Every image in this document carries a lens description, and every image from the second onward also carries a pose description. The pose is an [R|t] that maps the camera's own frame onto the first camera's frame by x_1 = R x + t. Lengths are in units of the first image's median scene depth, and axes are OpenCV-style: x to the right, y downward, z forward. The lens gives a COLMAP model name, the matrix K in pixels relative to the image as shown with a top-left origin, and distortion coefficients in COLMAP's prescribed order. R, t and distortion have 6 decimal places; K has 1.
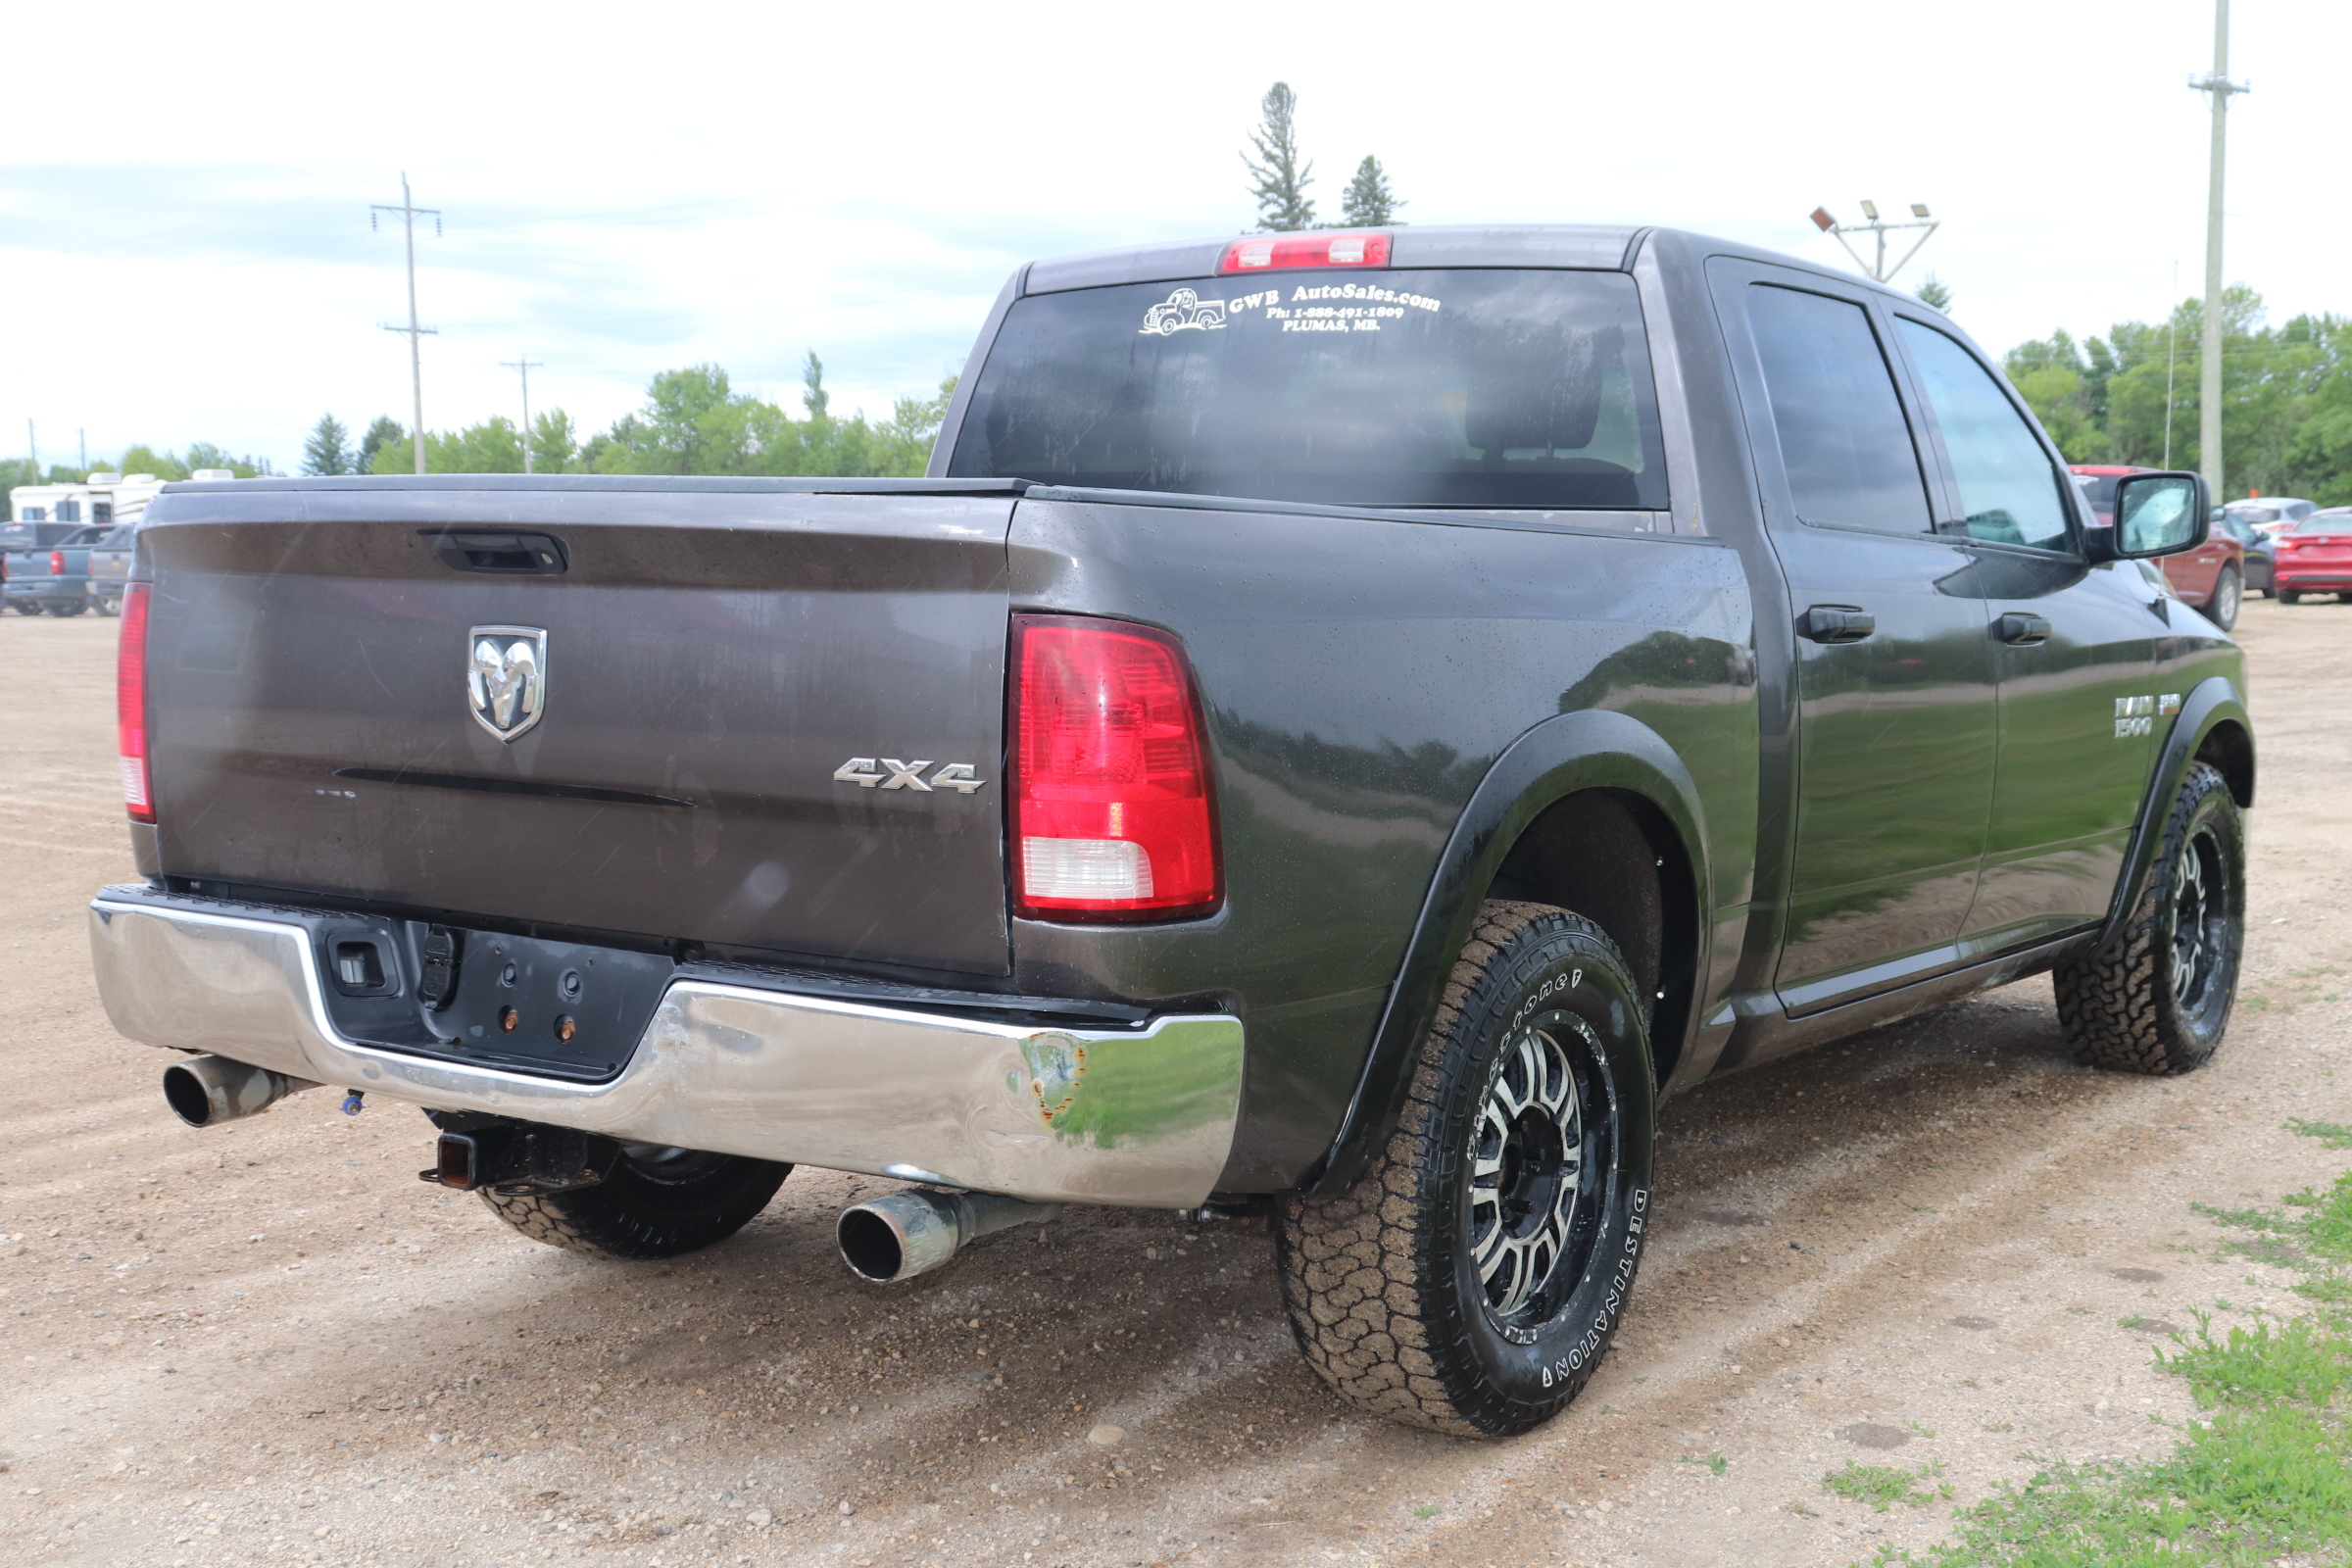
lens RADIAL K [[2885.0, 0, 1163.9], [0, 2885.0, 777.3], [0, 0, 1]] dist [0.025941, 0.000000]
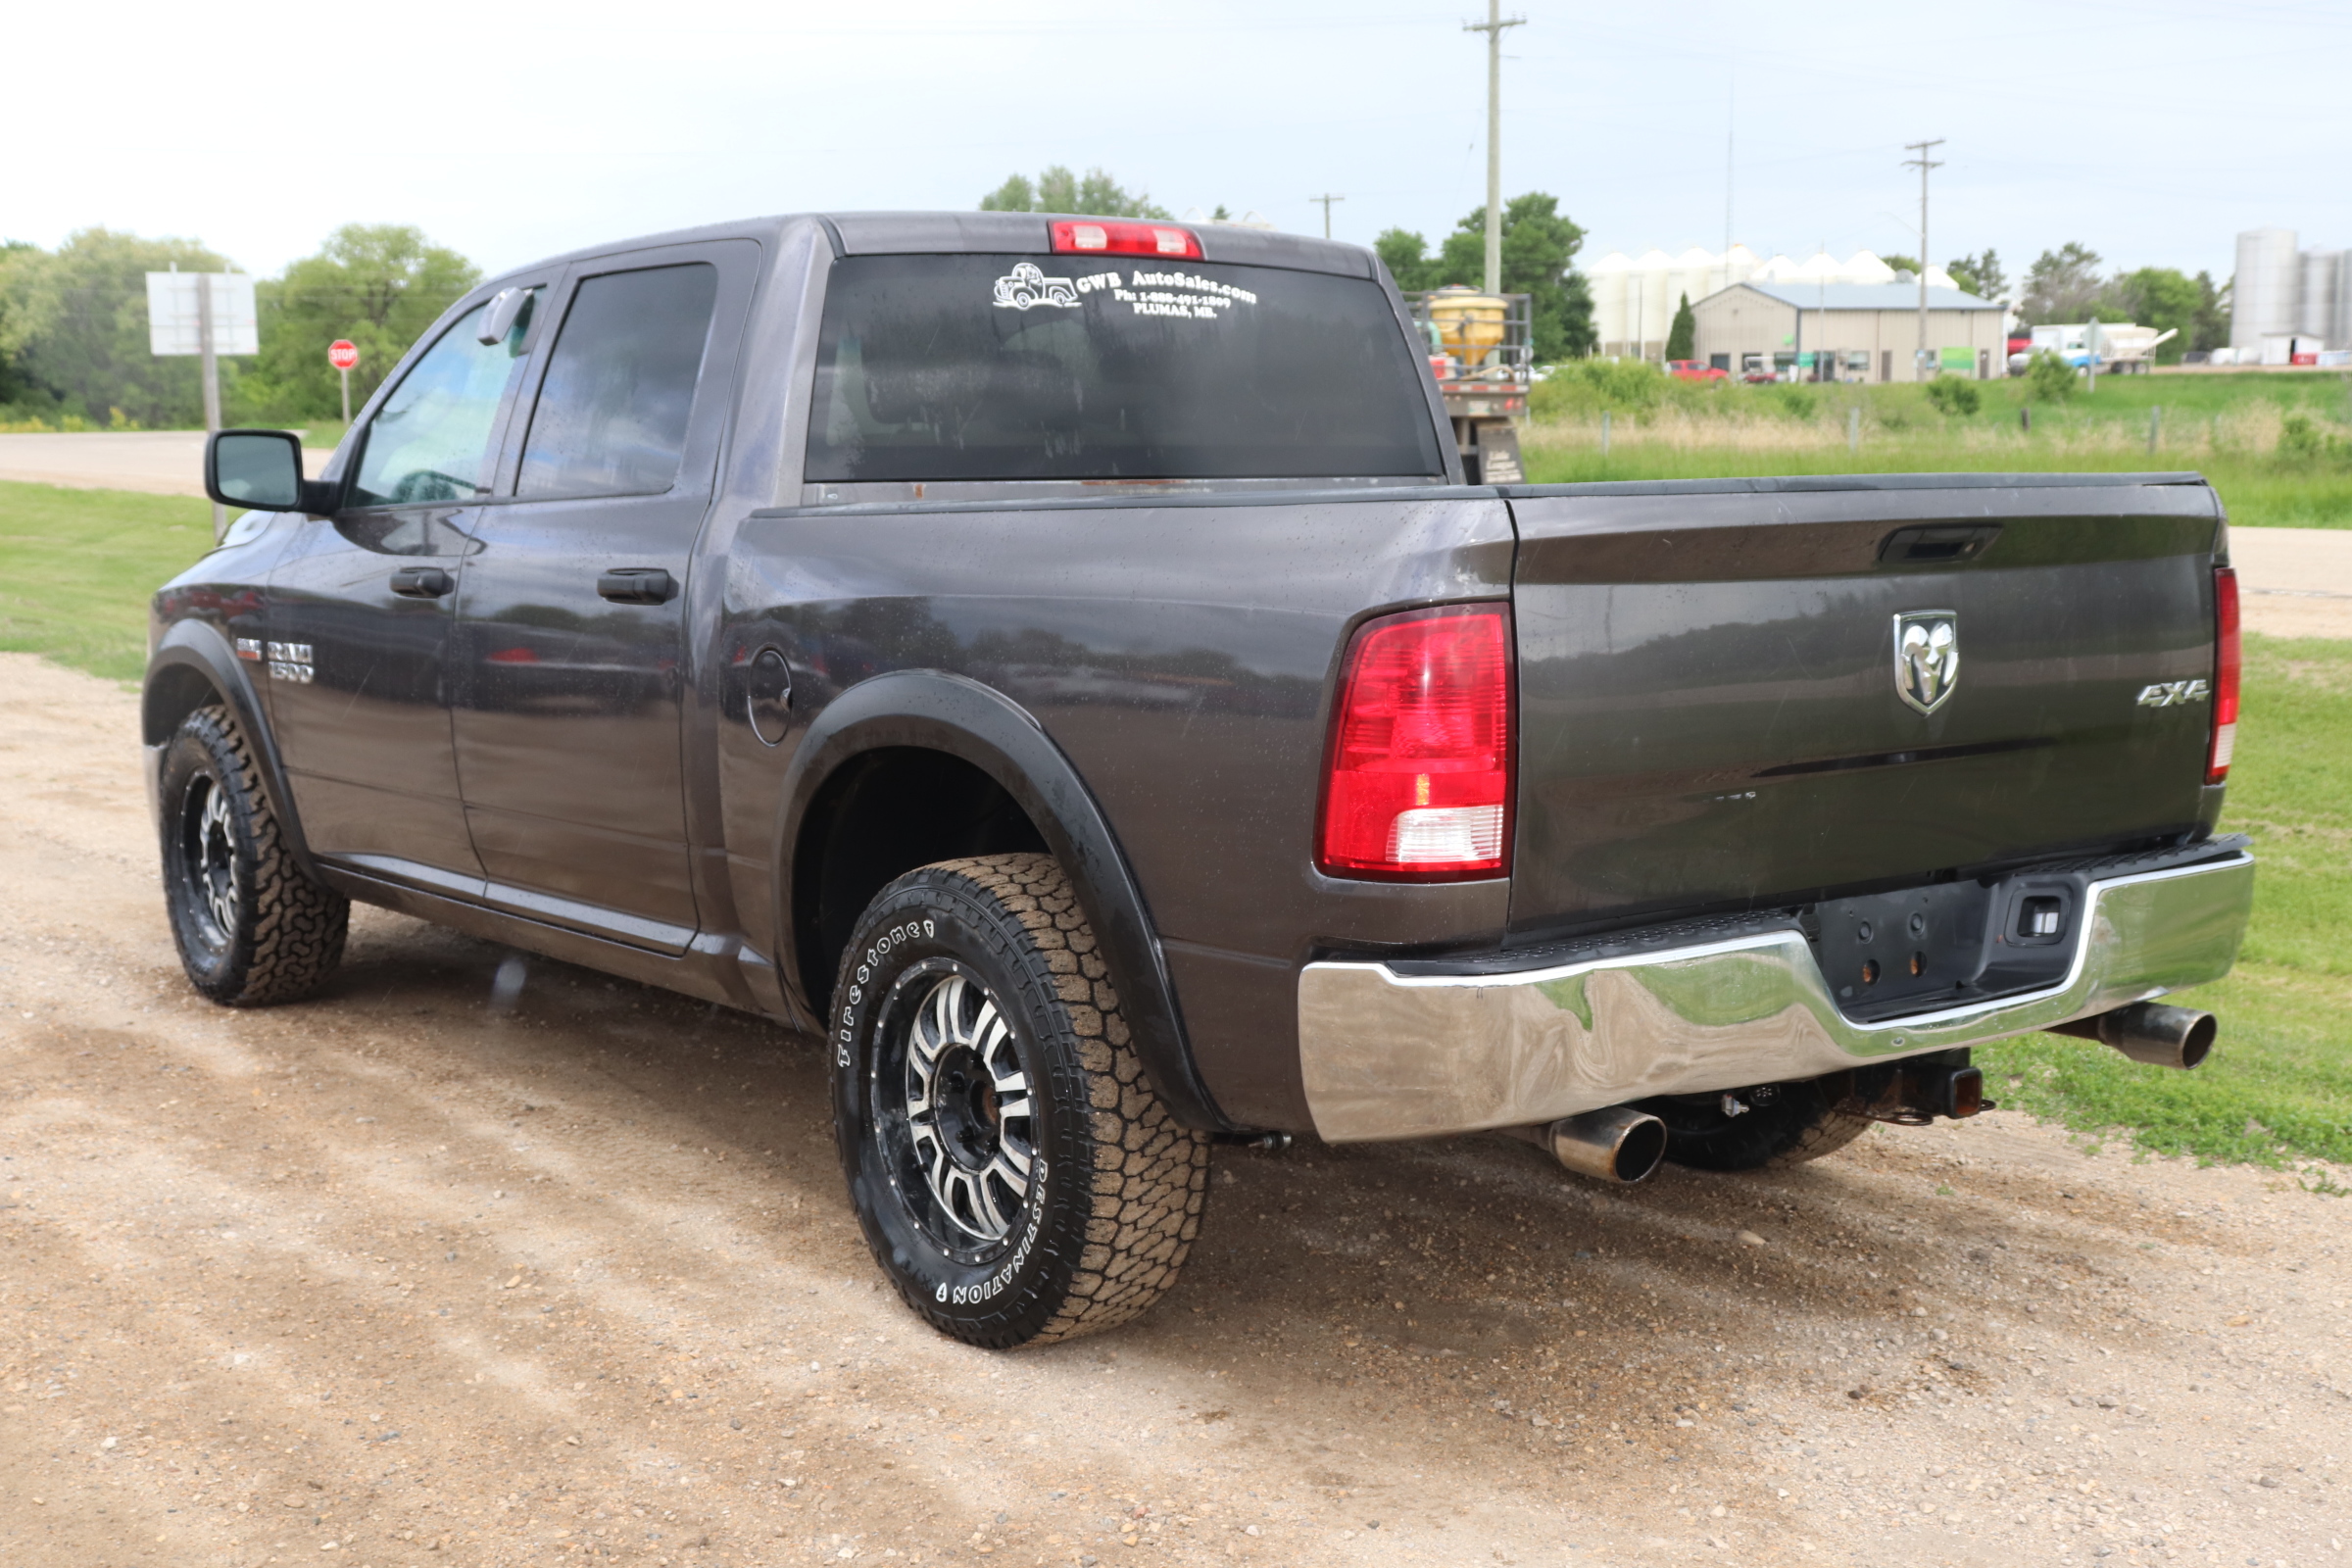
lens RADIAL K [[2788.4, 0, 1181.2], [0, 2788.4, 788.9], [0, 0, 1]] dist [0.013828, 0.000000]
pose [[0.305609, -0.128105, 0.943500, -0.970913], [0.088747, 0.990427, 0.105731, -0.089948], [-0.948012, 0.051421, 0.314052, 0.685236]]
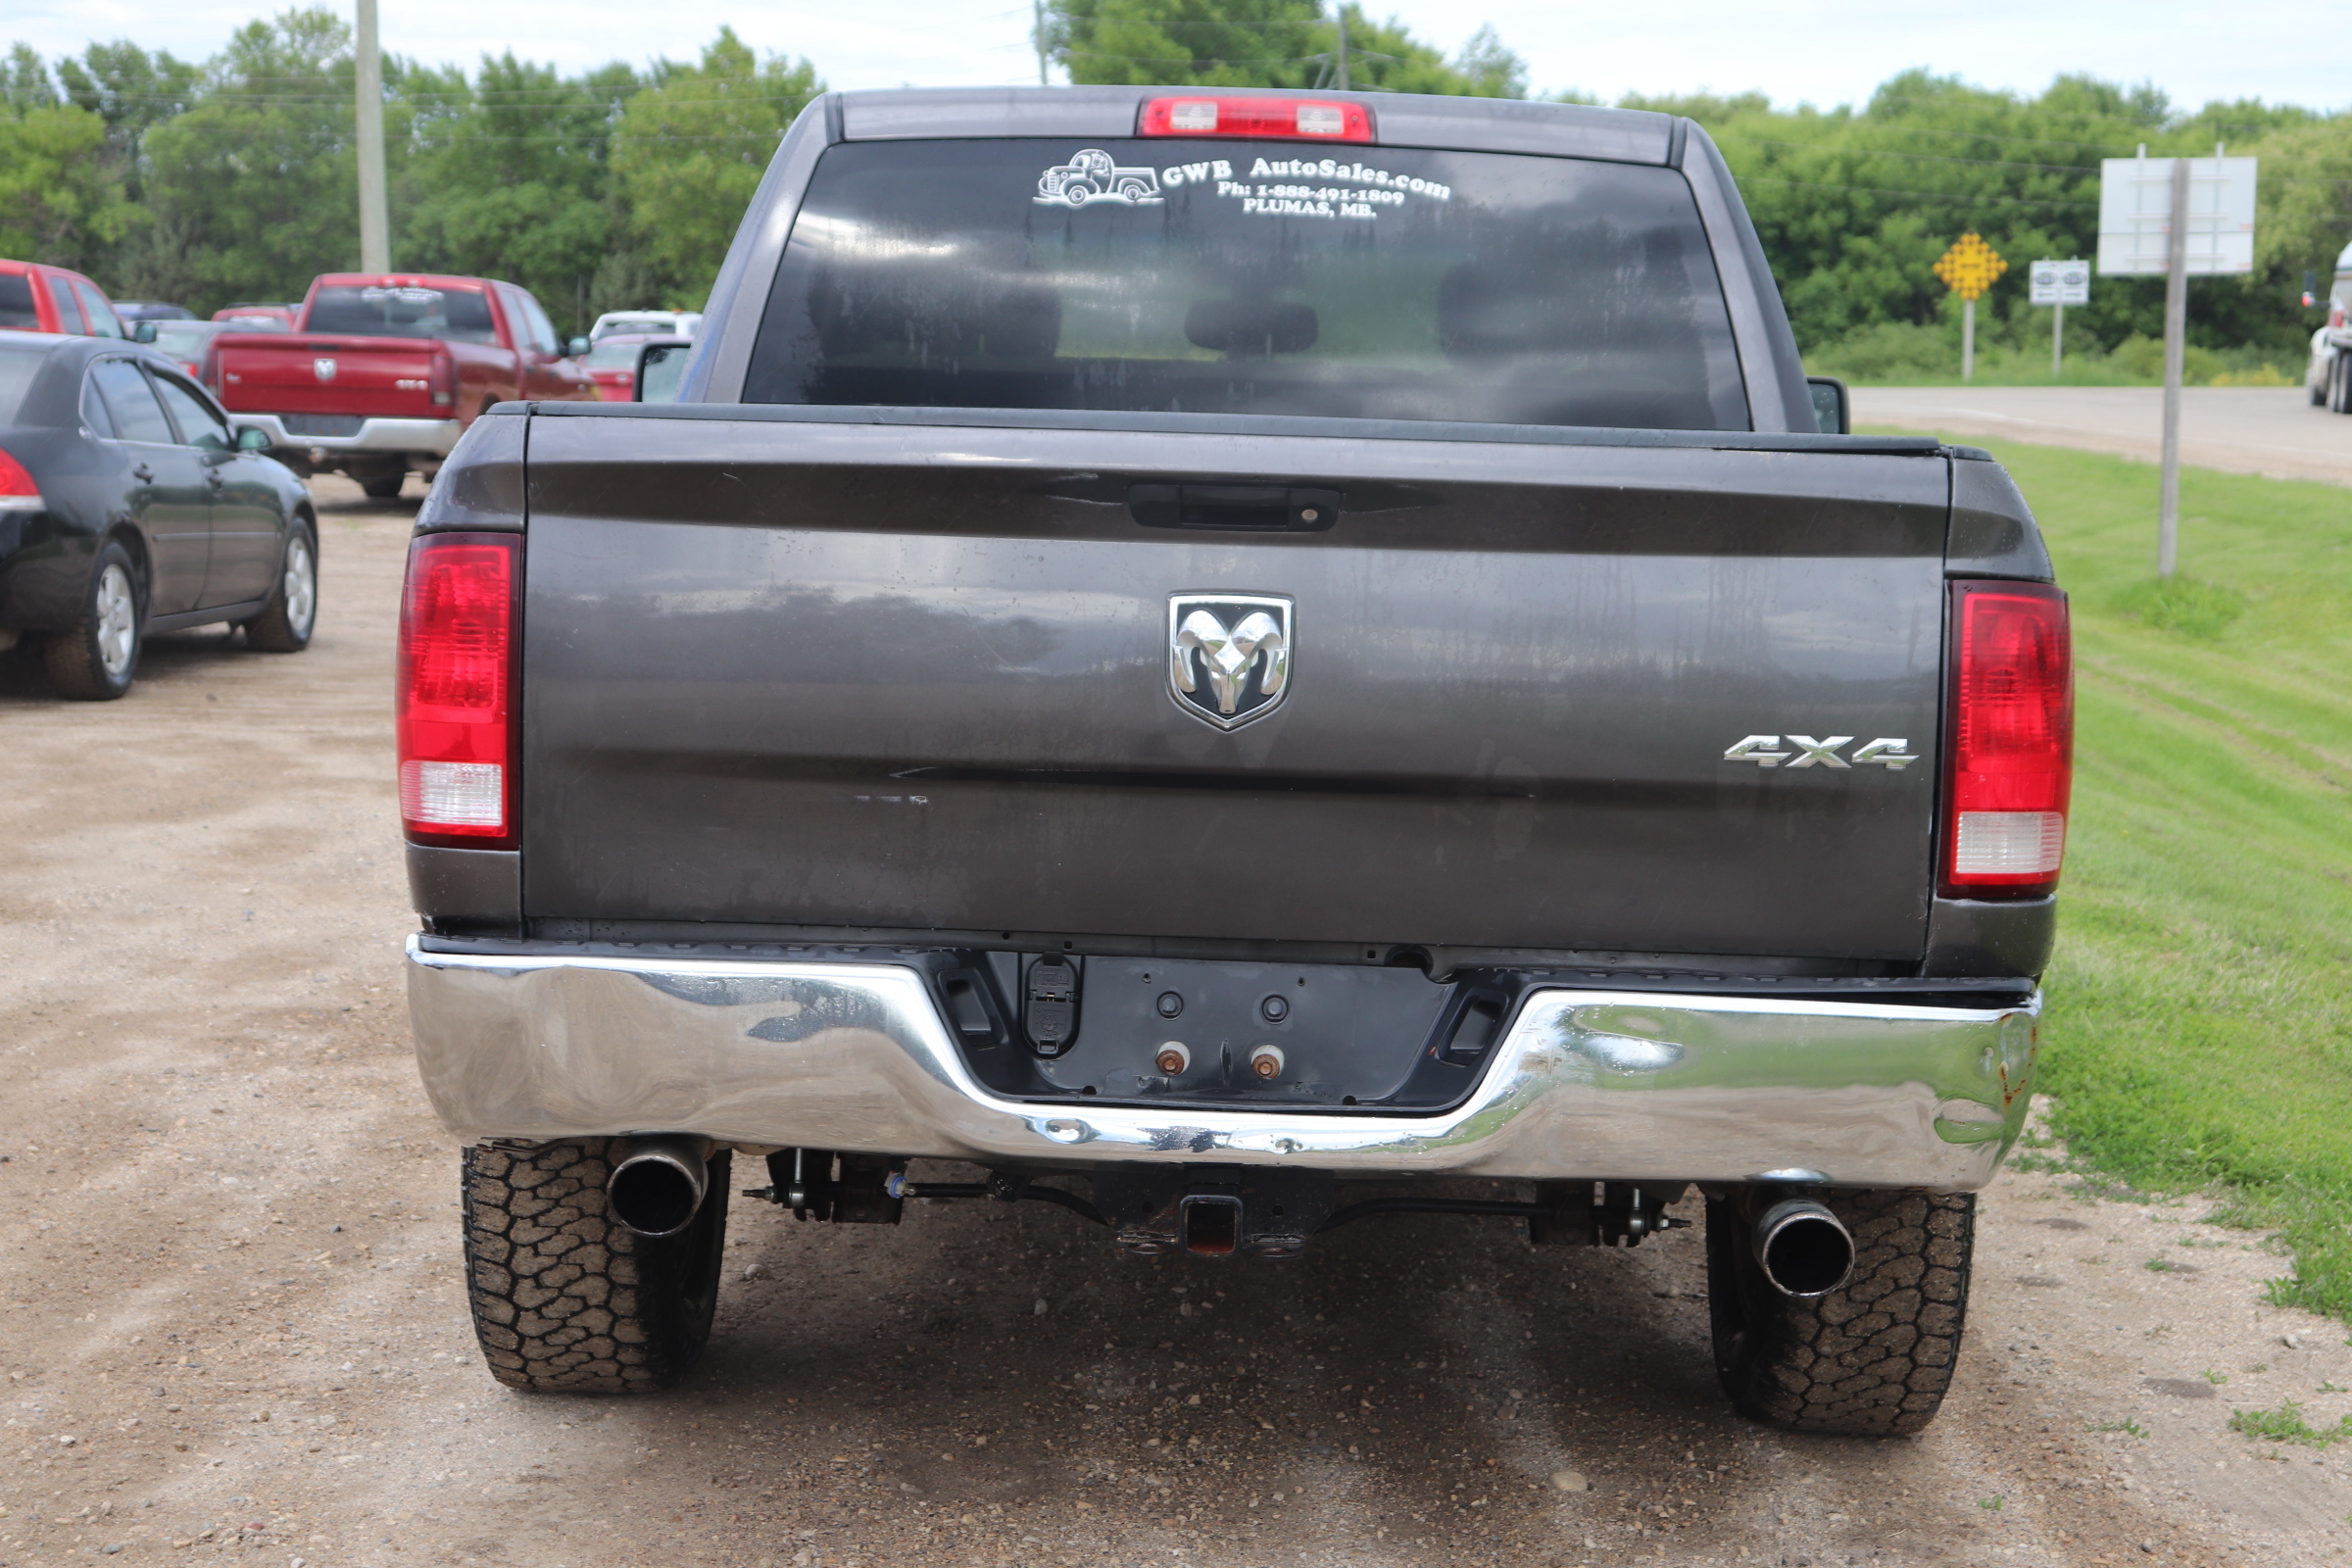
lens RADIAL K [[4145.8, 0, 1176.5], [0, 4145.8, 787.3], [0, 0, 1]] dist [0.266747, 0.000000]
pose [[0.833654, -0.039999, 0.550837, -0.670075], [0.027988, 0.999152, 0.030195, -0.024024], [-0.551578, -0.009755, 0.834066, -0.009131]]
